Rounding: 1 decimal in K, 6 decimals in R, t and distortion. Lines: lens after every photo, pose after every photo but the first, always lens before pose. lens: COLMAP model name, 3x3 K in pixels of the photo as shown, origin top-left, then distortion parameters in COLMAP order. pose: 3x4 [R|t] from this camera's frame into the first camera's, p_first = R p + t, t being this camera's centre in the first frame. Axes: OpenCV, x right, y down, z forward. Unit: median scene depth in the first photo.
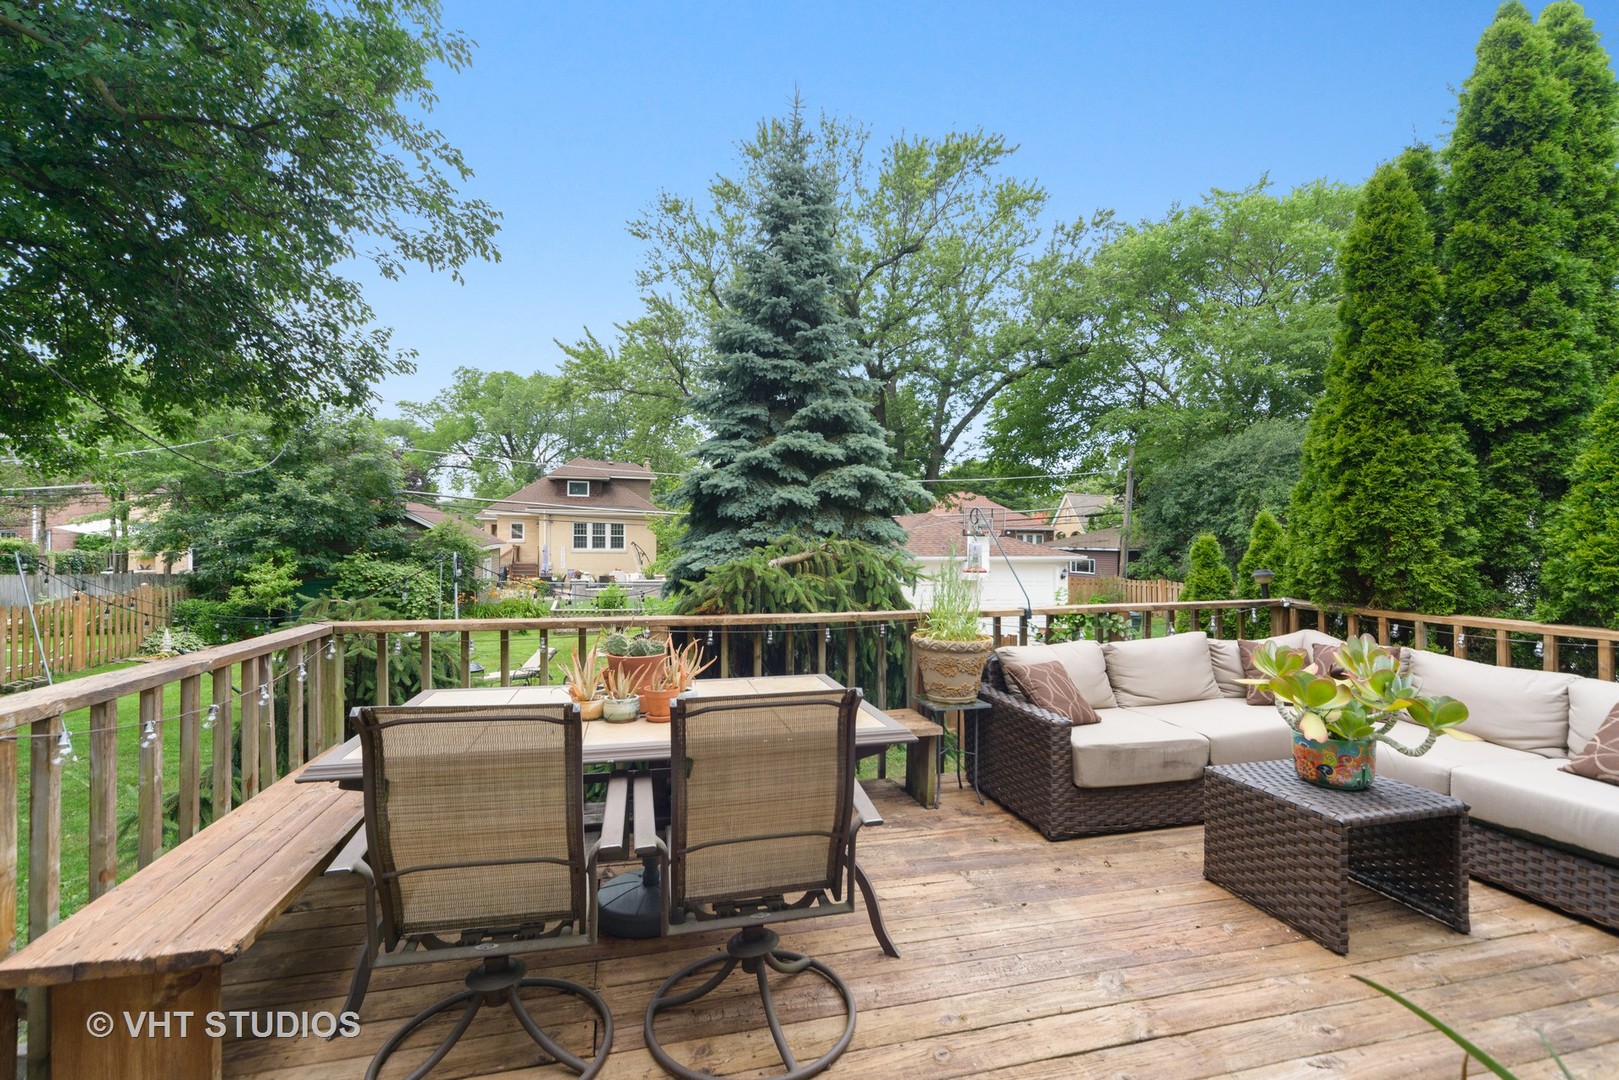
lens RADIAL K [[682.4, 0, 798.7], [0, 682.4, 539.8], [0, 0, 1]] dist [-0.002519, -0.000077]
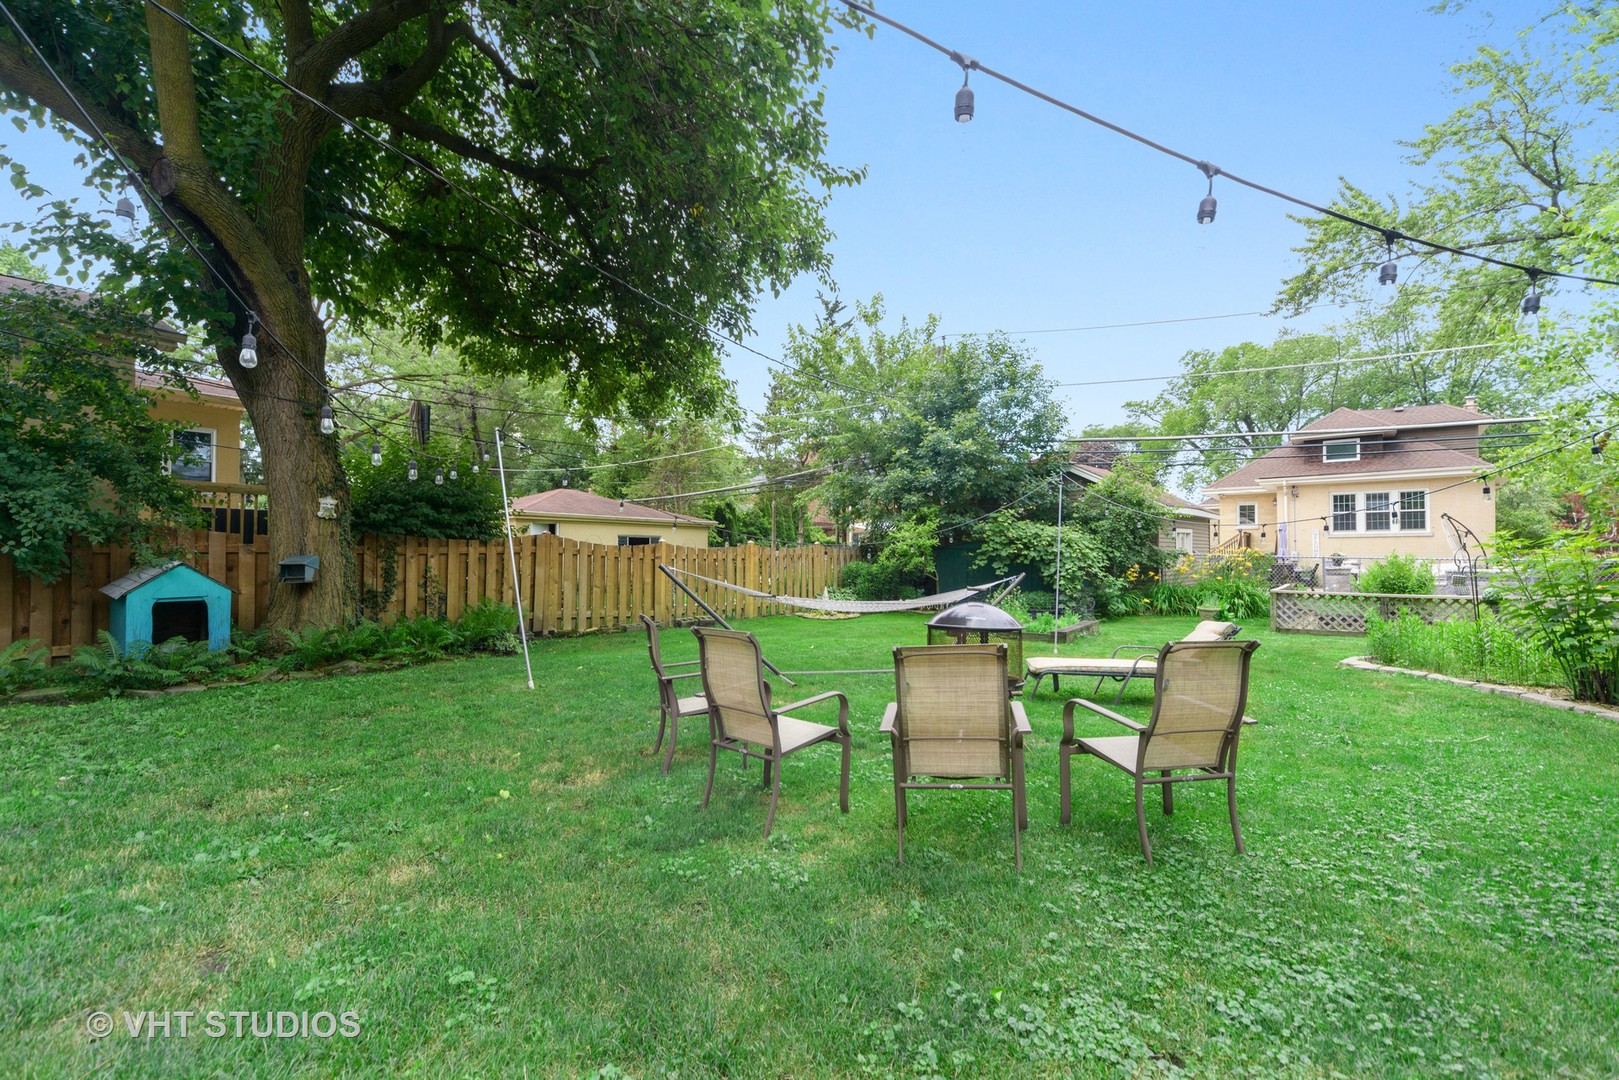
lens RADIAL K [[713.4, 0, 800.7], [0, 713.4, 546.0], [0, 0, 1]] dist [0.003040, 0.000108]
pose [[0.565500, -0.016635, -0.824581, -0.081978], [0.011189, 0.999859, -0.012497, 0.069662], [0.824673, -0.002159, 0.565606, 0.317949]]
